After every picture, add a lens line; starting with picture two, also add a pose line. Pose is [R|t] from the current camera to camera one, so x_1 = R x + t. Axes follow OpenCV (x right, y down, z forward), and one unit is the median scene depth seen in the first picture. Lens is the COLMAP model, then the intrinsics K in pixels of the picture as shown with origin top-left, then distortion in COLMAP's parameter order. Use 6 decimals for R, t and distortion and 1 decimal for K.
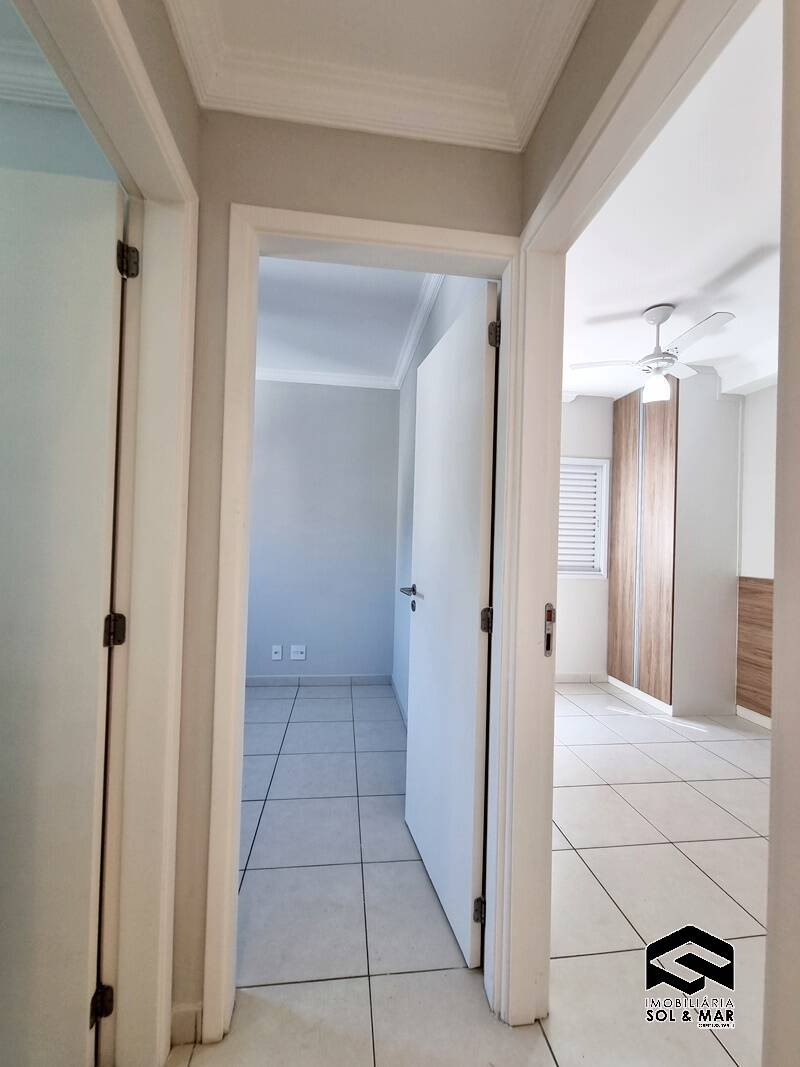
lens RADIAL K [[433.5, 0, 396.1], [0, 433.5, 535.5], [0, 0, 1]] dist [0.002602, -0.000574]
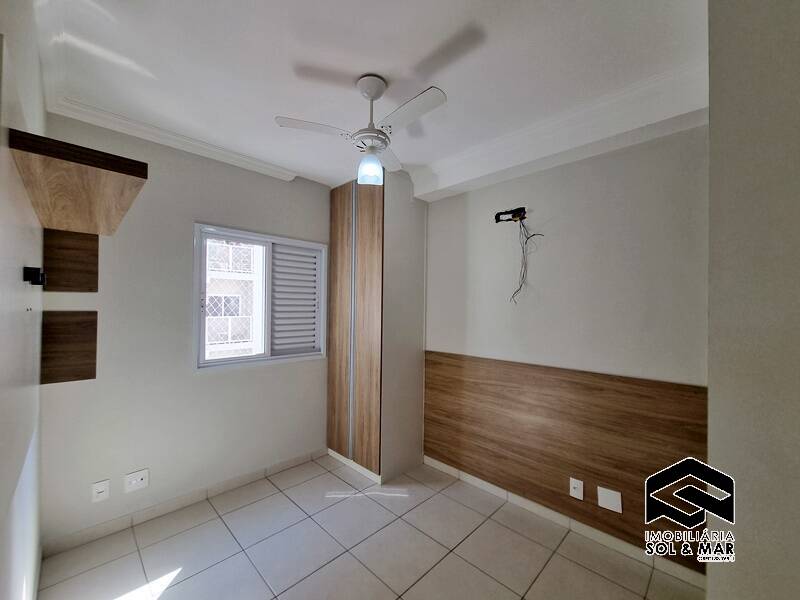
lens RADIAL K [[325.0, 0, 401.5], [0, 325.0, 304.0], [0, 0, 1]] dist [0.002602, -0.000574]
pose [[0.785401, -0.013264, 0.618846, 0.166583], [0.003910, 0.999857, 0.016469, -0.050254], [-0.618976, -0.010515, 0.785340, 0.312119]]
